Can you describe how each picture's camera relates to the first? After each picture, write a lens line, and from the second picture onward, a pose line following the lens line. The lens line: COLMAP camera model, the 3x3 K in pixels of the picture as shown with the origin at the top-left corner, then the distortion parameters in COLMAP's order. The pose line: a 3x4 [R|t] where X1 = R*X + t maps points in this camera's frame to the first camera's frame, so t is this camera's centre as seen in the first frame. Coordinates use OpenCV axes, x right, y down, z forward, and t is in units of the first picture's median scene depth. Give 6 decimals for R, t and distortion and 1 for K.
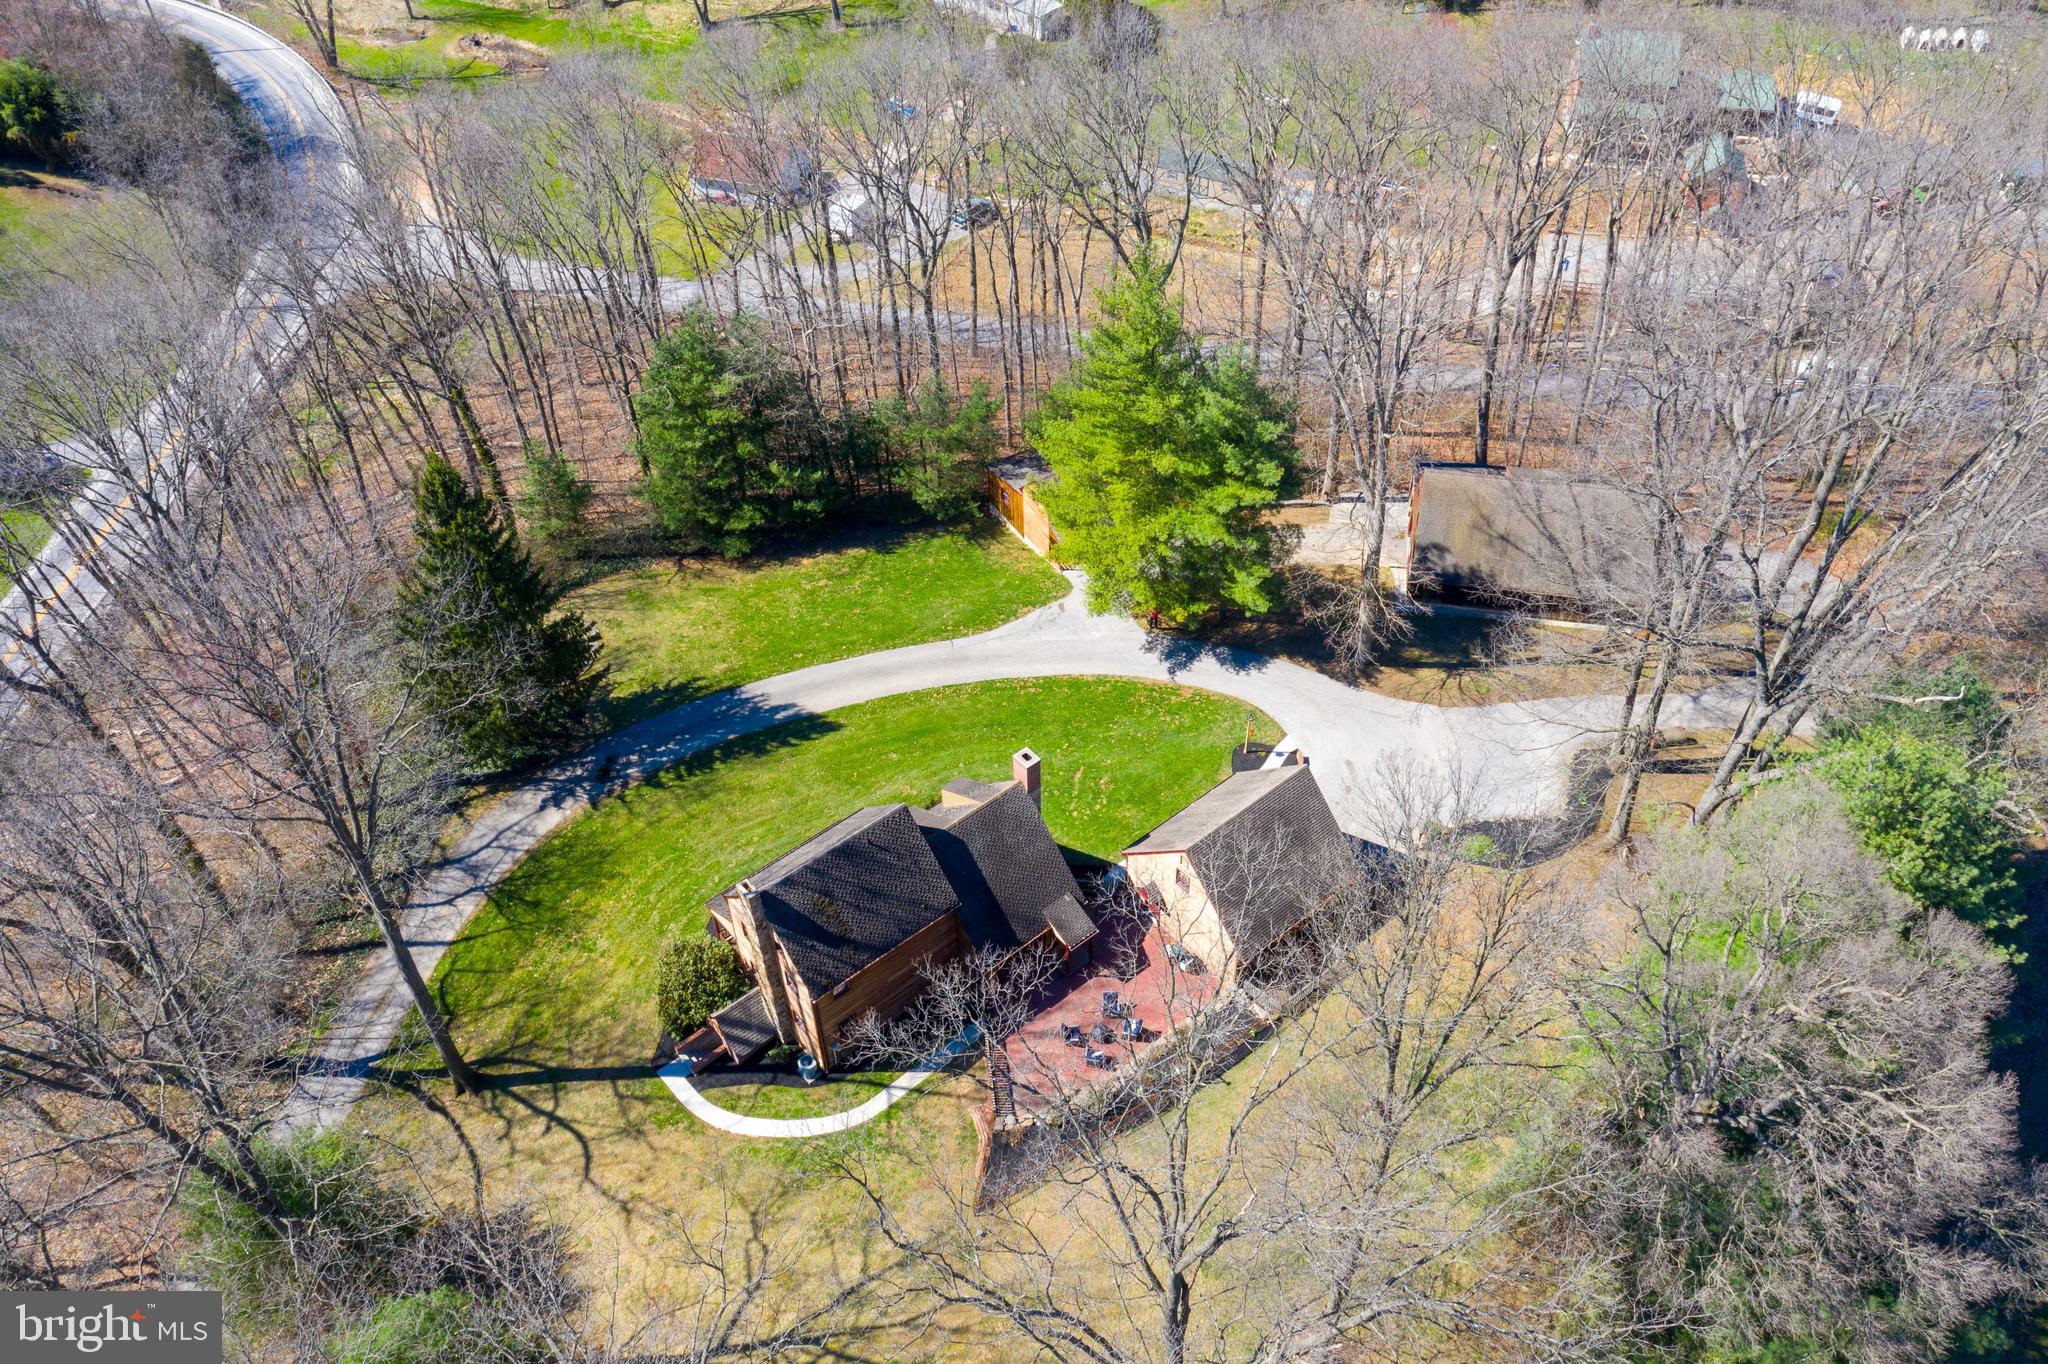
lens RADIAL K [[1623.1, 0, 1028.0], [0, 1623.1, 677.0], [0, 0, 1]] dist [0.001367, -0.002565]
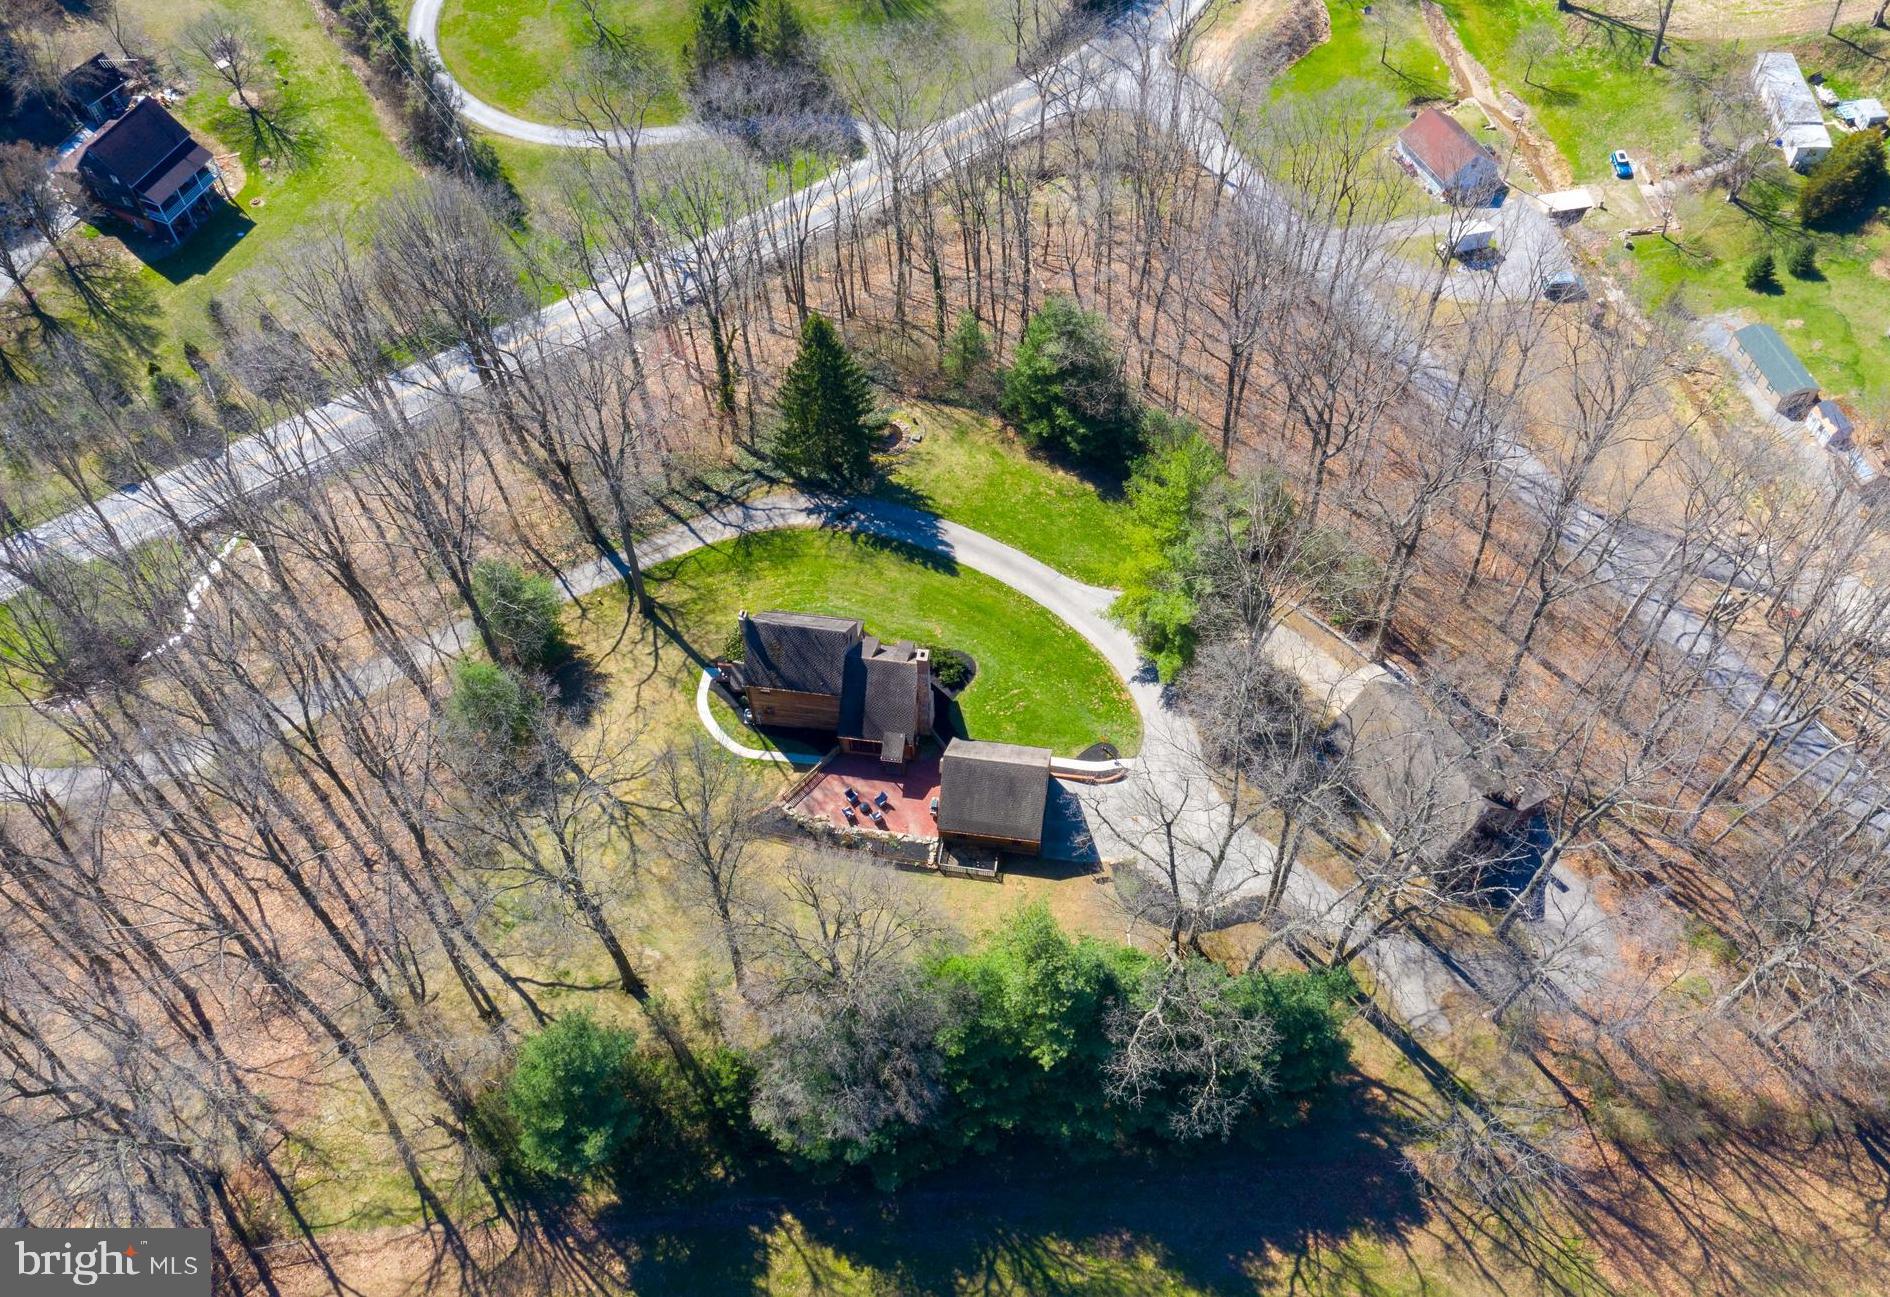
lens RADIAL K [[1564.2, 0, 944.6], [0, 1564.2, 650.8], [0, 0, 1]] dist [-0.002241, -0.000069]
pose [[0.665784, 0.611097, -0.428126, 0.630379], [-0.521982, 0.791468, 0.317984, -0.429058], [0.533167, 0.011765, 0.845928, -0.321632]]
